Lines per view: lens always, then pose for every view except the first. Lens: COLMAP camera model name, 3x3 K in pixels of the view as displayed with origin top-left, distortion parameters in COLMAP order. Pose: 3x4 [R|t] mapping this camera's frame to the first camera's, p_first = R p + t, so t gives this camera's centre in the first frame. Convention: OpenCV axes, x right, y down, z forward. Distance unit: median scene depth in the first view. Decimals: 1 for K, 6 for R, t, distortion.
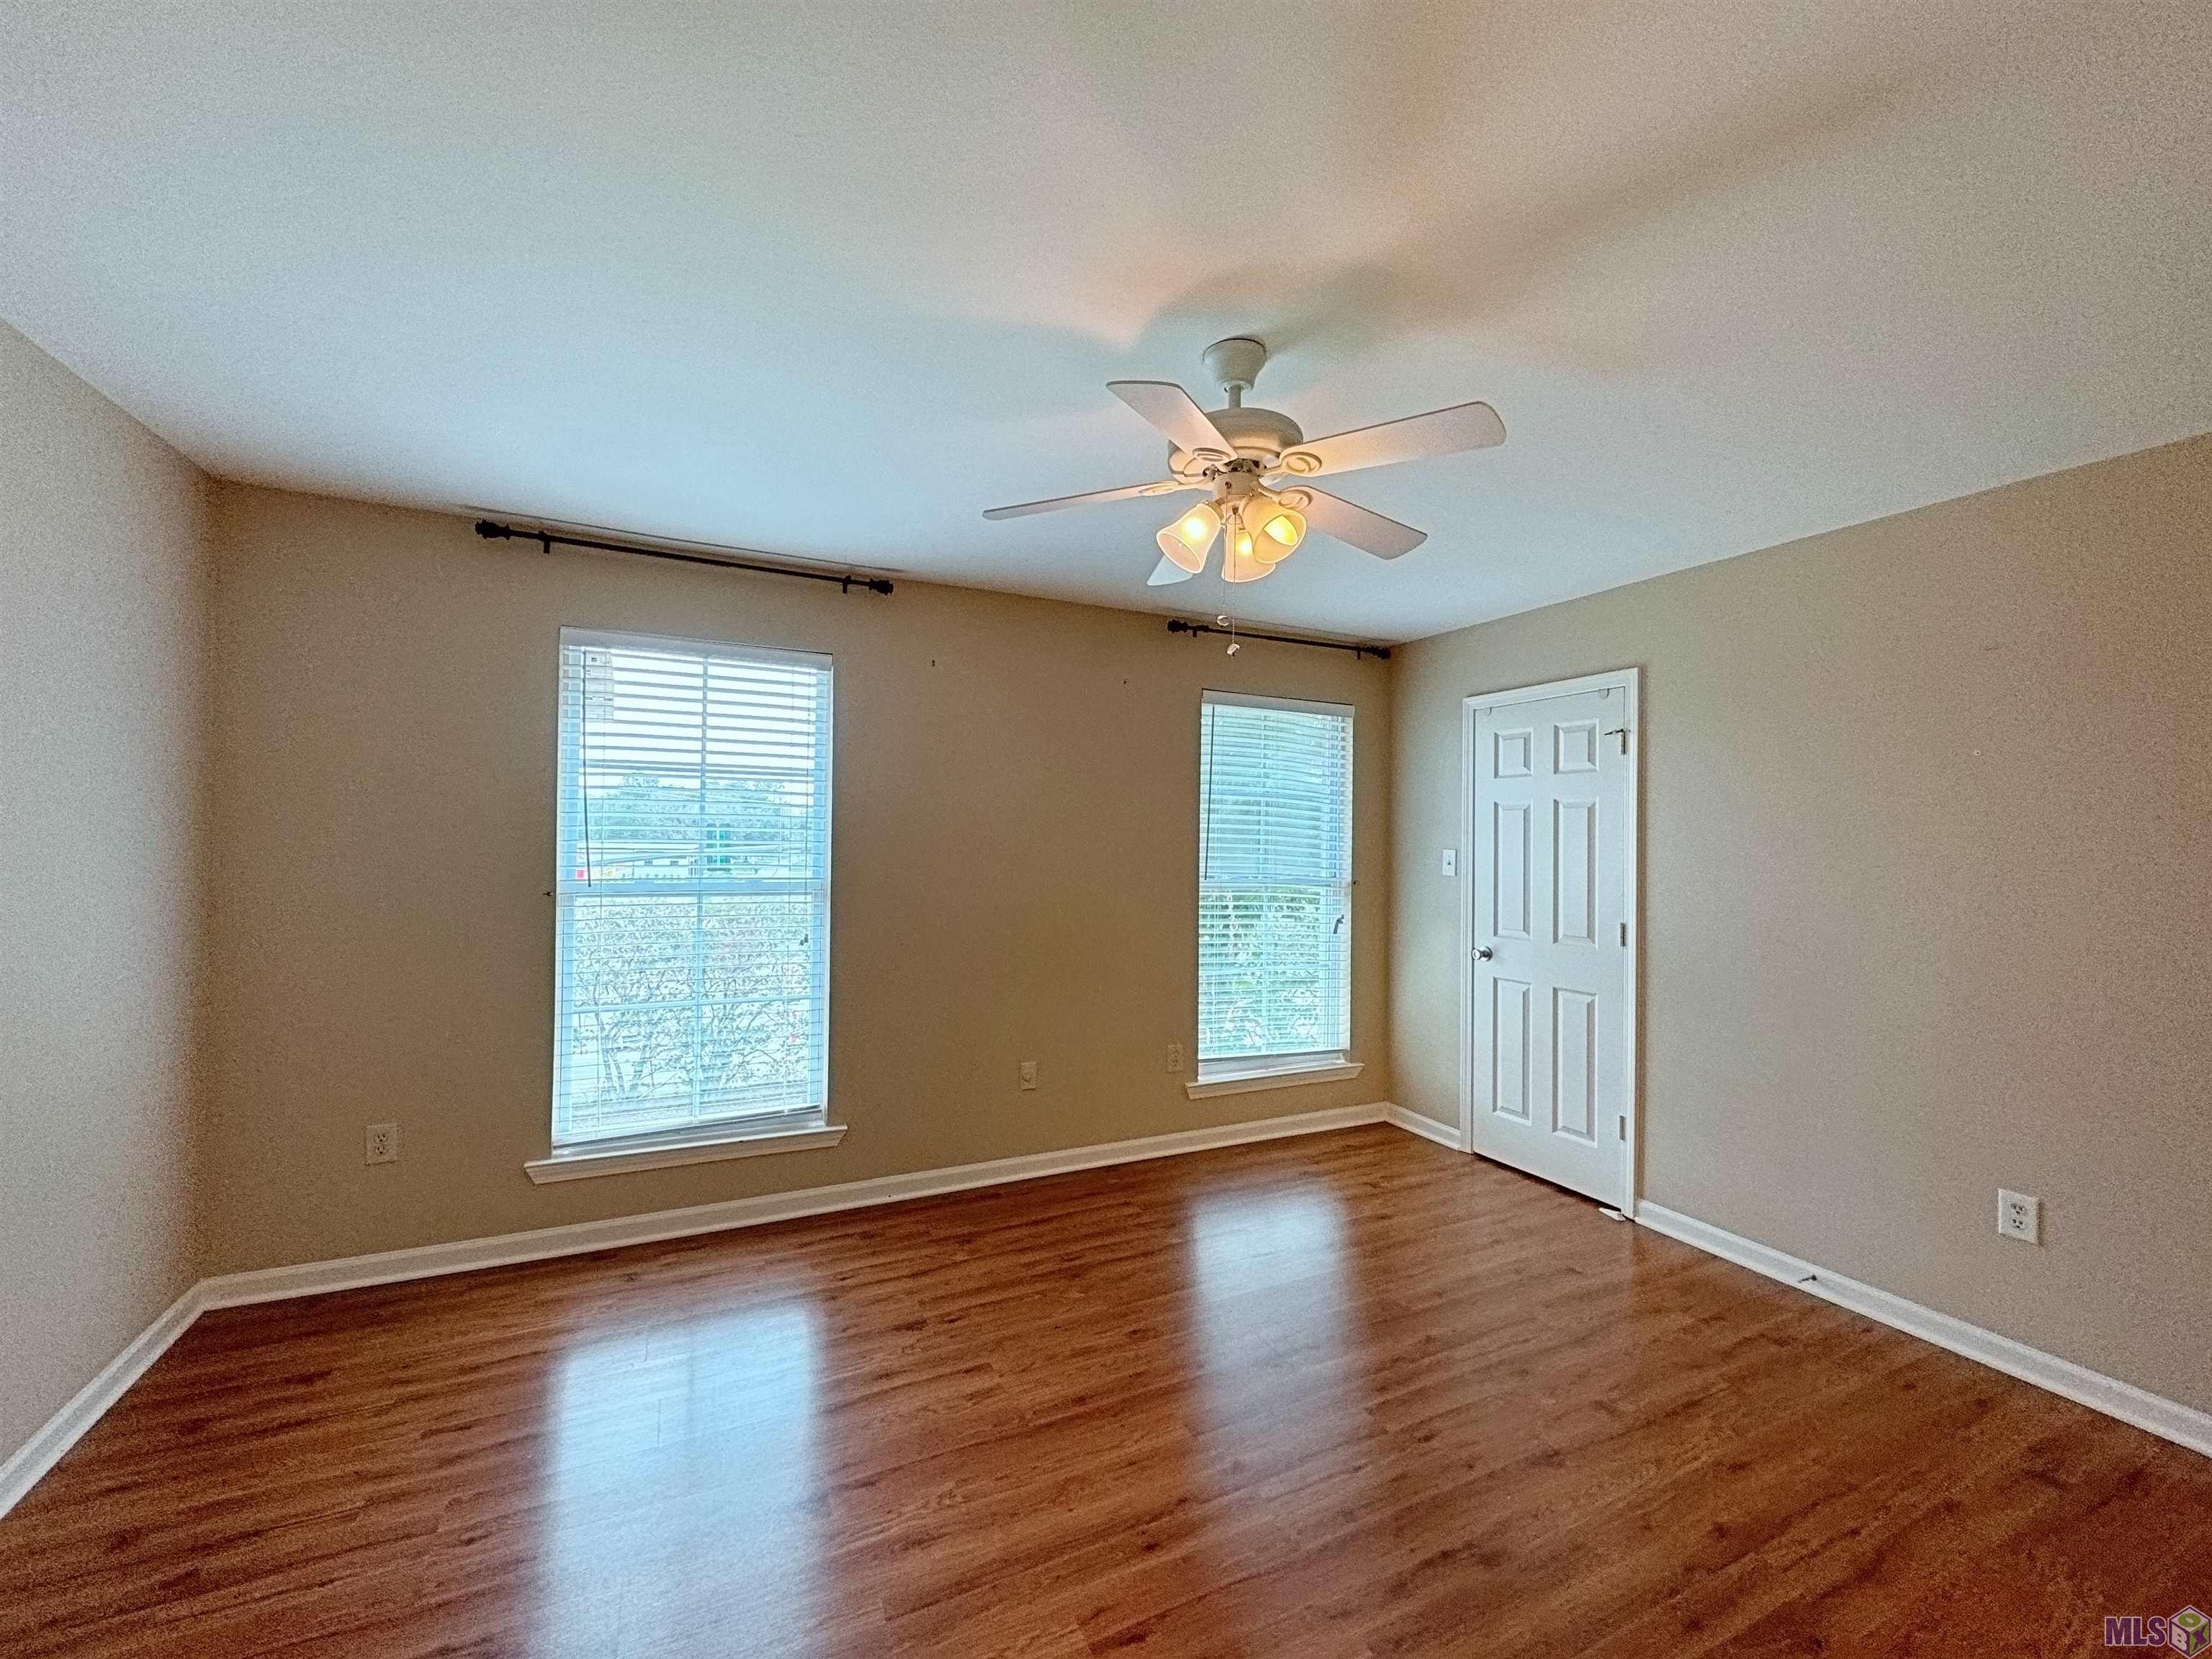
lens RADIAL K [[879.9, 0, 1104.1], [0, 879.9, 831.7], [0, 0, 1]] dist [0.000380, -0.000427]
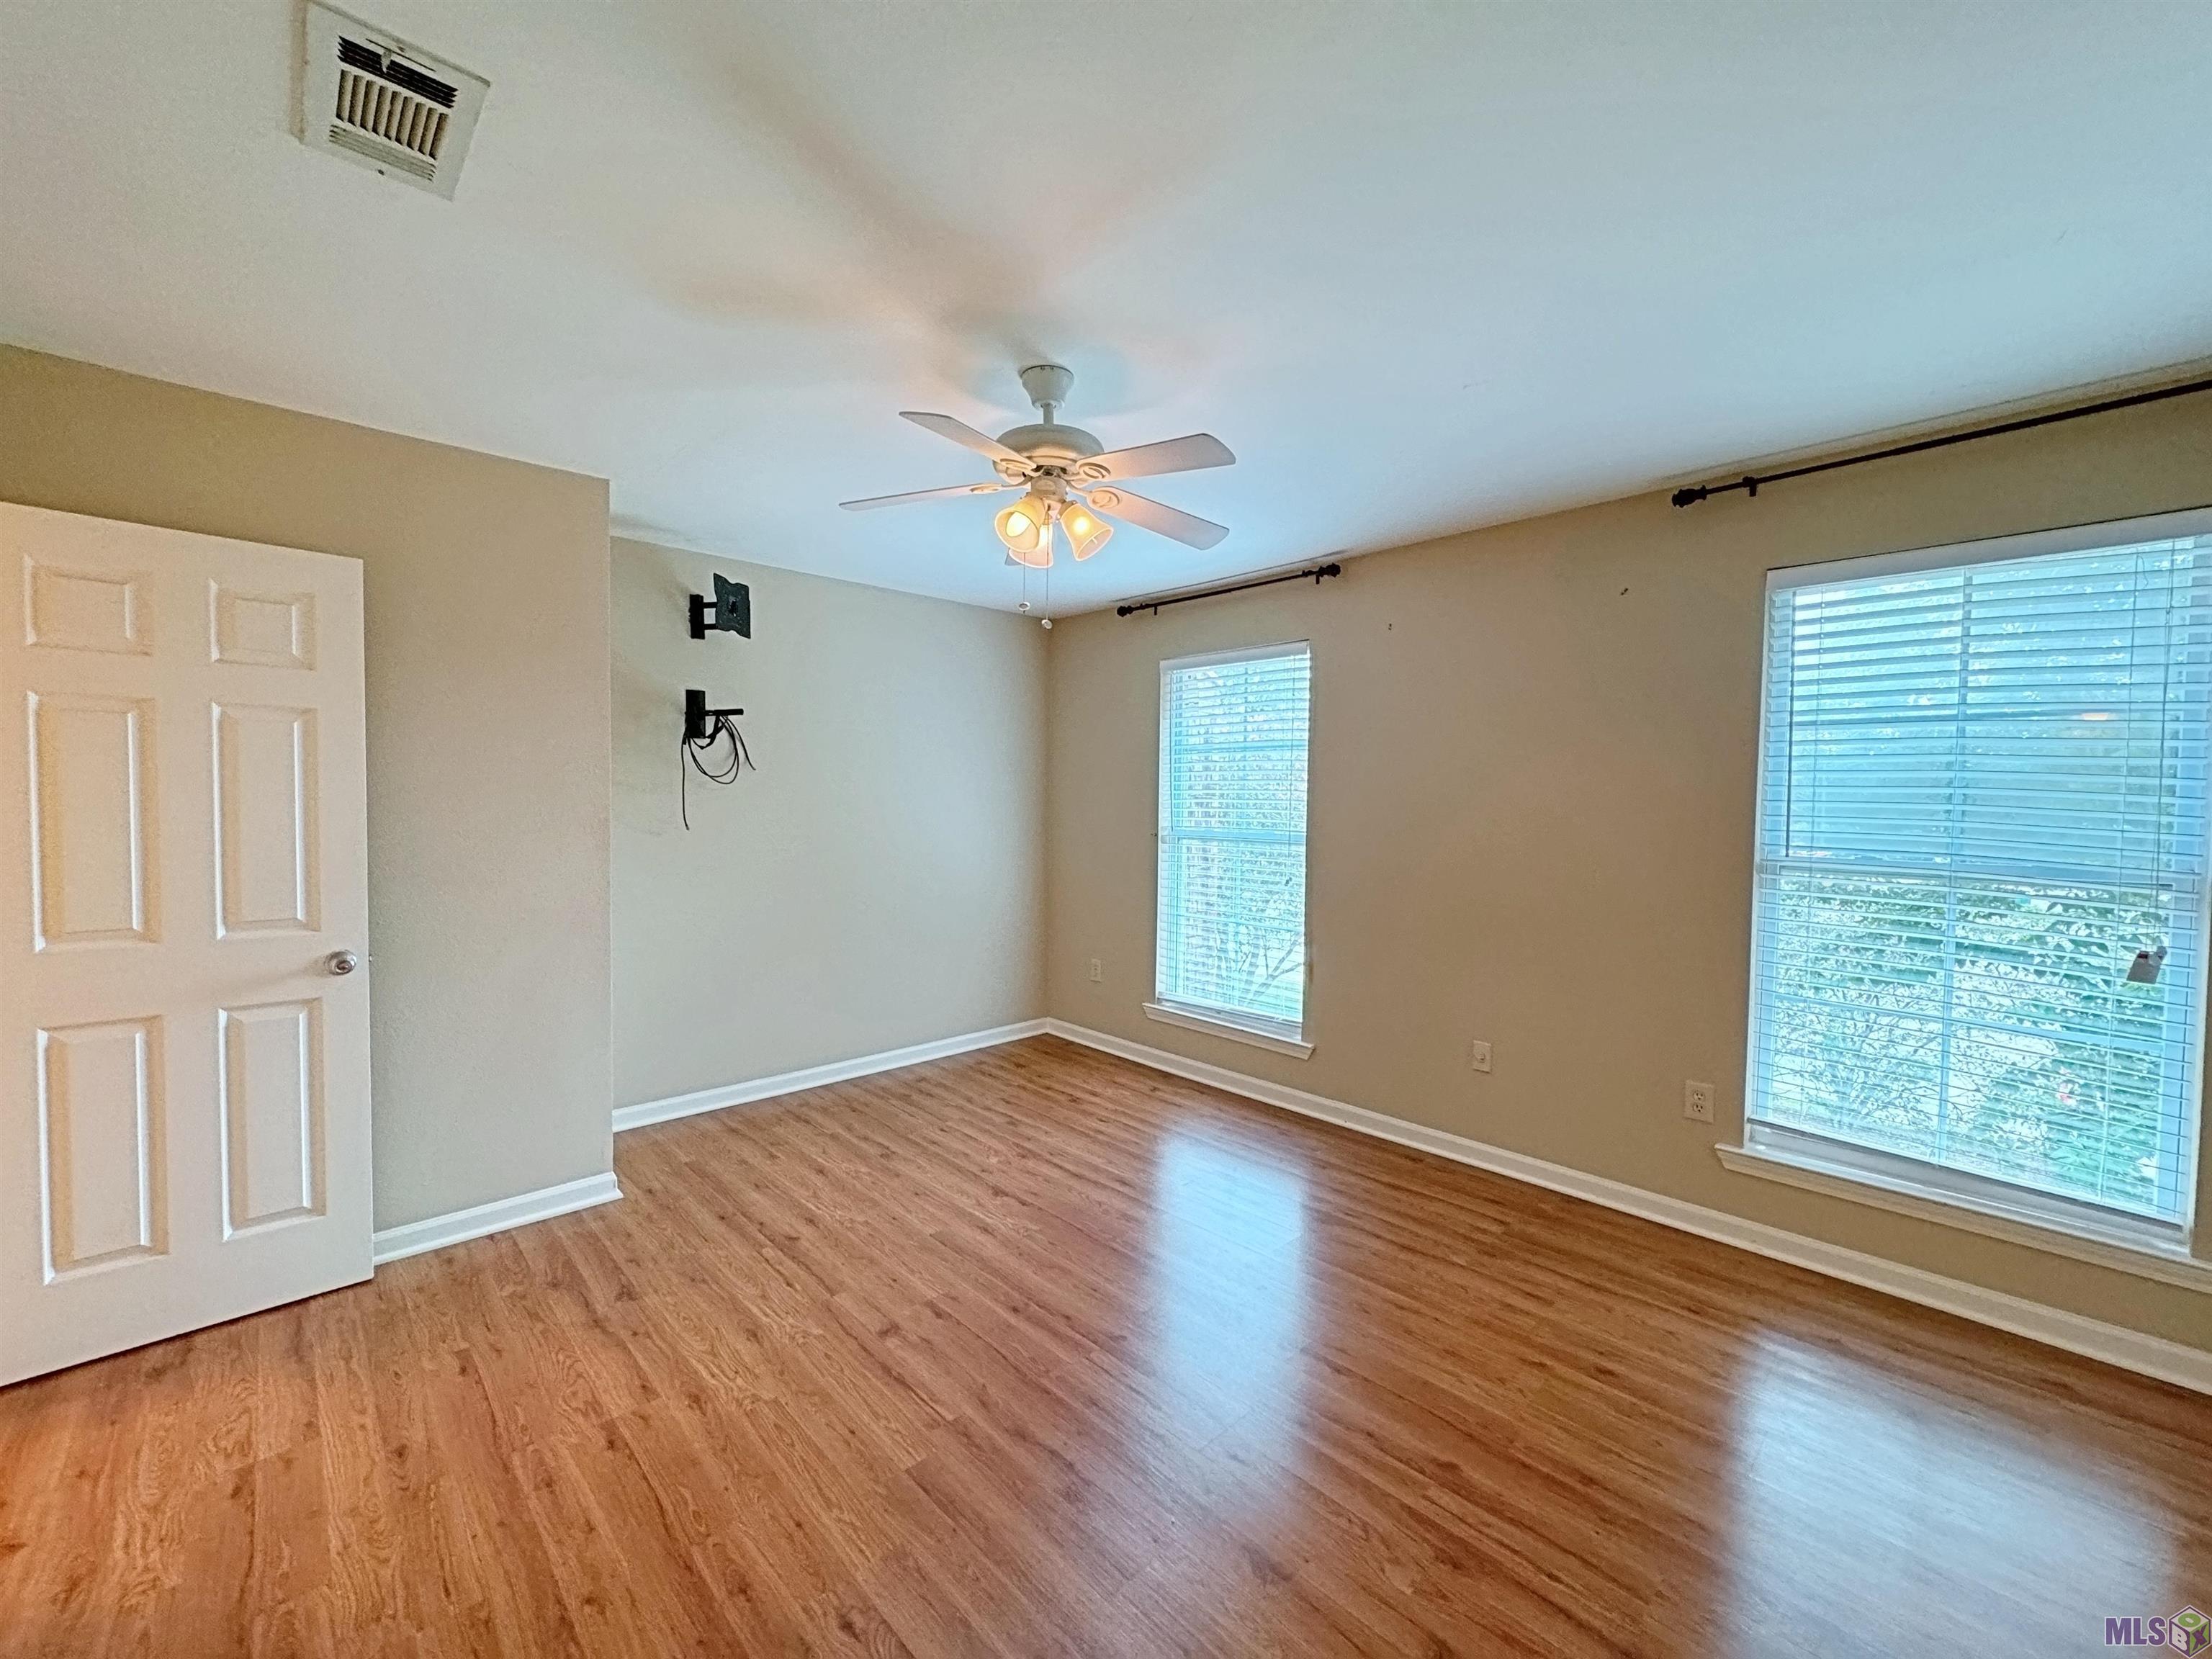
lens RADIAL K [[885.7, 0, 1050.5], [0, 885.7, 815.8], [0, 0, 1]] dist [0.000433, -0.000152]
pose [[0.278053, 0.009514, -0.960519, 0.731679], [0.007032, 0.999904, 0.011939, 0.015449], [0.960540, -0.010074, 0.277959, 0.347717]]
